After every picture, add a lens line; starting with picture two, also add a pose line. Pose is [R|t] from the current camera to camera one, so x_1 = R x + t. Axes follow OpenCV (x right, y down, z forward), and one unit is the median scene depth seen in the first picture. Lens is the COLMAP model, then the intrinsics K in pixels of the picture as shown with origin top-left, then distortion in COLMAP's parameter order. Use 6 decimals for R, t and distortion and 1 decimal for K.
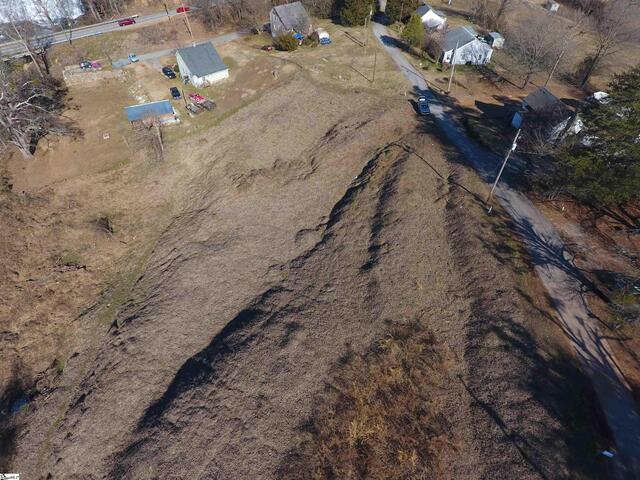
lens RADIAL K [[375.1, 0, 323.6], [0, 375.1, 240.9], [0, 0, 1]] dist [-0.001977, -0.000496]
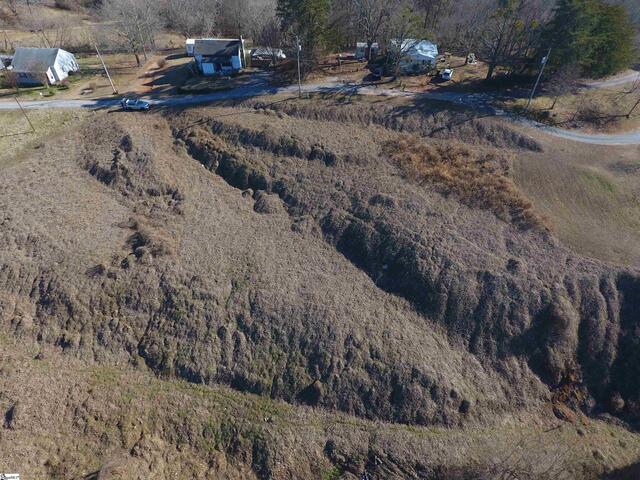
lens RADIAL K [[375.1, 0, 325.8], [0, 375.1, 241.6], [0, 0, 1]] dist [-0.001977, -0.000496]
pose [[0.126579, -0.697130, 0.705682, -0.906109], [0.705722, 0.563222, 0.429811, -0.309610], [-0.697089, 0.443611, 0.563273, 0.317866]]
